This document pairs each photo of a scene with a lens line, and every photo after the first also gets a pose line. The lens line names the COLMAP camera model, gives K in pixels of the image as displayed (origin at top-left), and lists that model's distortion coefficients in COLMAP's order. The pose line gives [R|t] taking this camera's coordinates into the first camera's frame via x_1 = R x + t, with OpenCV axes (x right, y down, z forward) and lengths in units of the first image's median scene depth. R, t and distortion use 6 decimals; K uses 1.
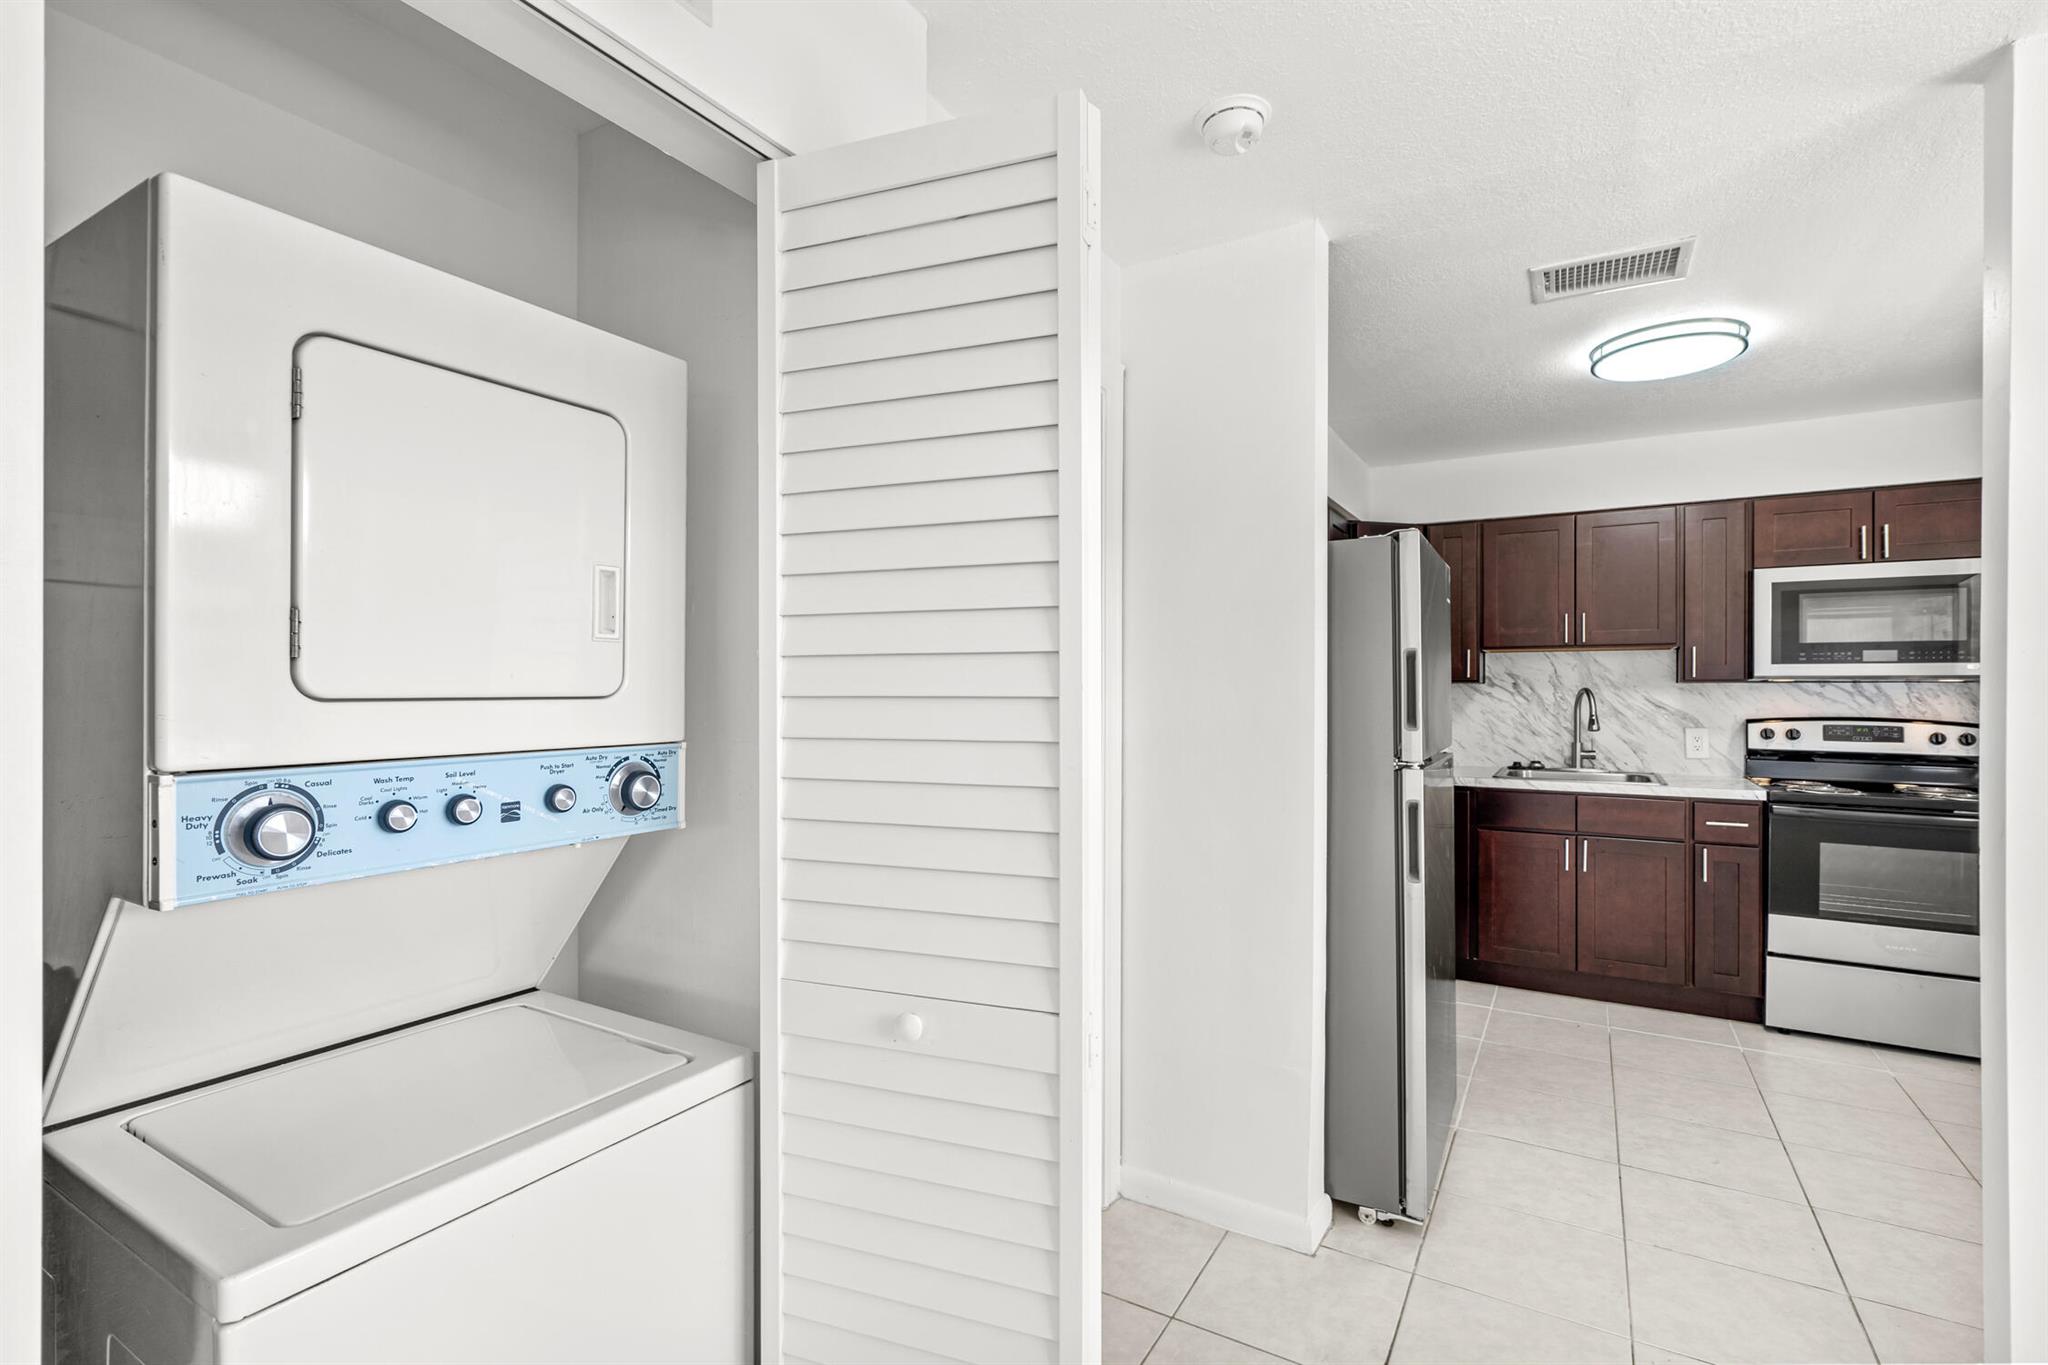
lens RADIAL K [[939.8, 0, 1023.0], [0, 939.8, 688.3], [0, 0, 1]] dist [-0.001389, 0.000061]
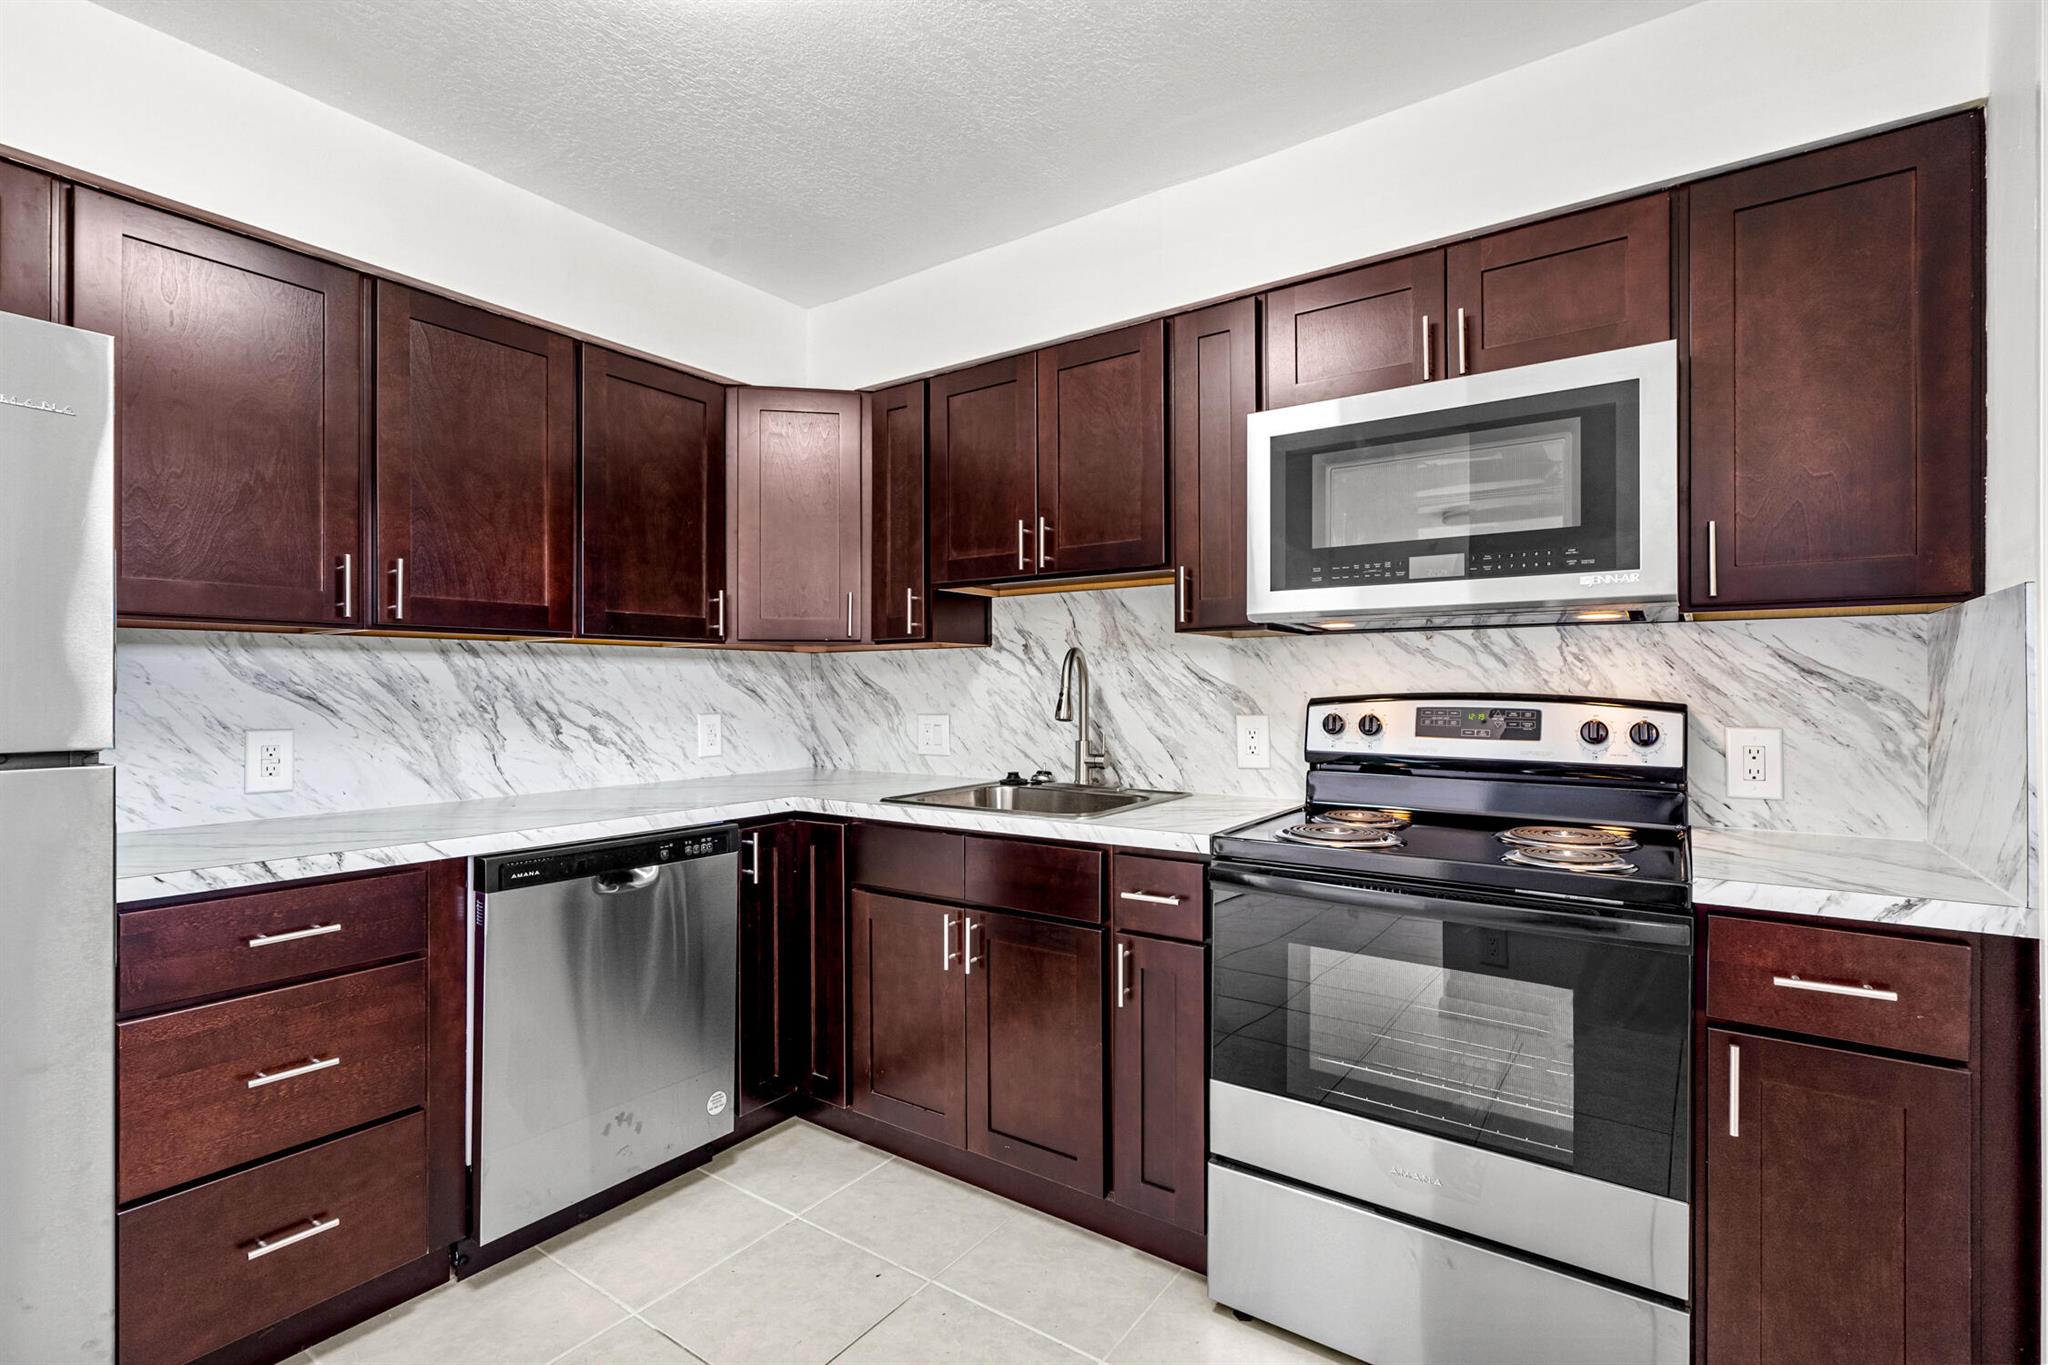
lens RADIAL K [[939.8, 0, 1013.2], [0, 939.8, 683.0], [0, 0, 1]] dist [-0.001389, 0.000061]
pose [[0.997520, -0.006005, -0.070125, 0.662588], [0.005939, 0.999982, -0.001160, 0.024154], [0.070130, 0.000740, 0.997538, 0.447205]]
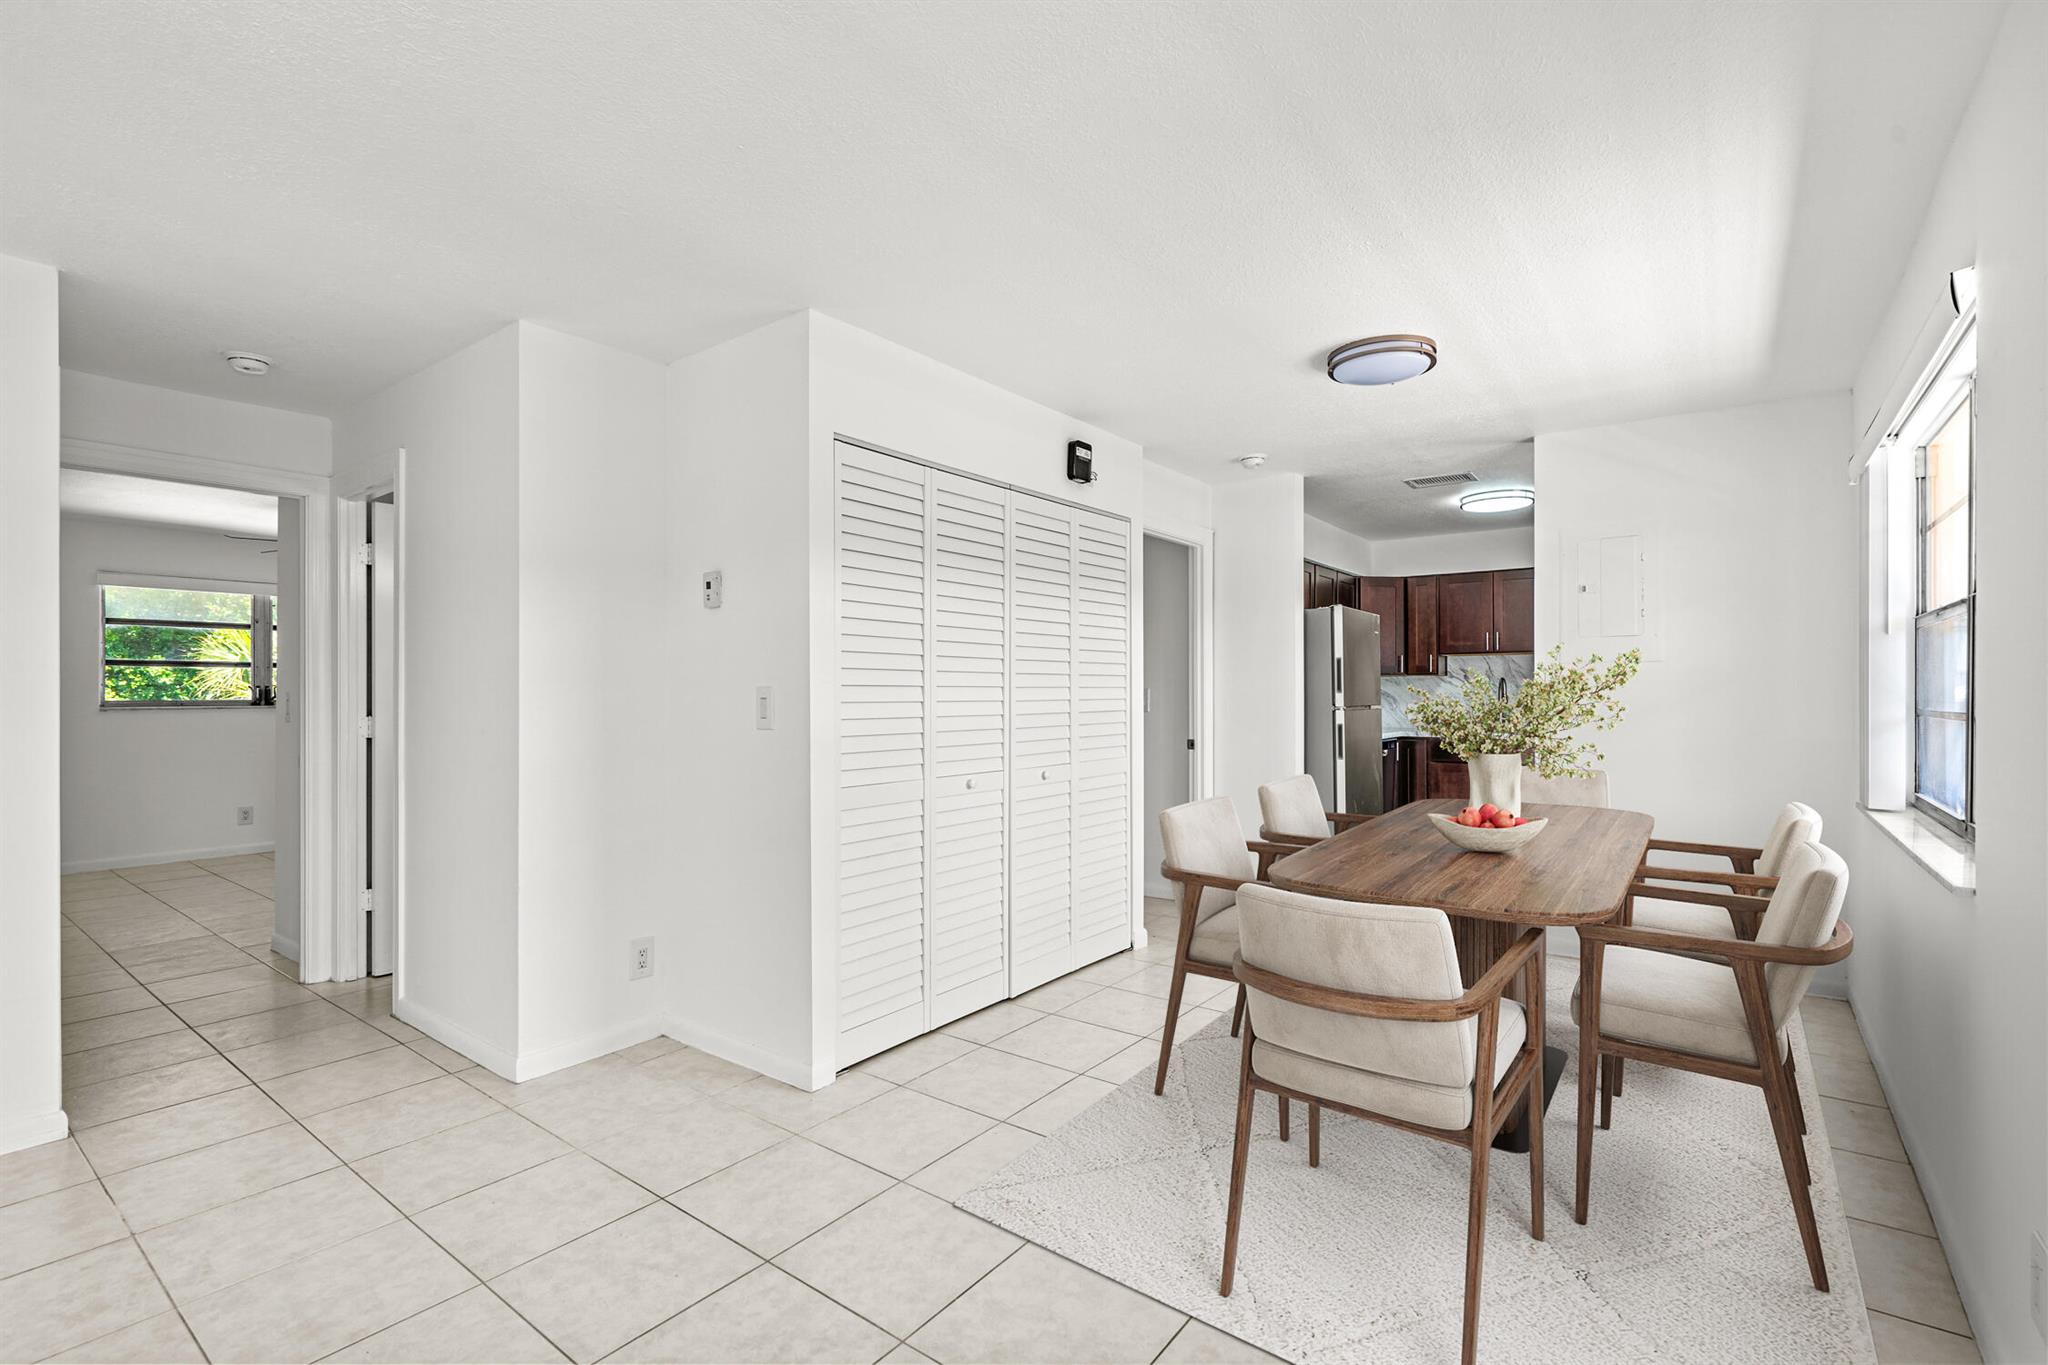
lens RADIAL K [[939.8, 0, 1030.4], [0, 939.8, 685.6], [0, 0, 1]] dist [-0.001389, 0.000061]
pose [[0.995689, -0.005525, -0.092585, -0.070759], [0.005079, 0.999974, -0.005051, 0.019107], [0.092610, 0.004559, 0.995692, -0.767506]]
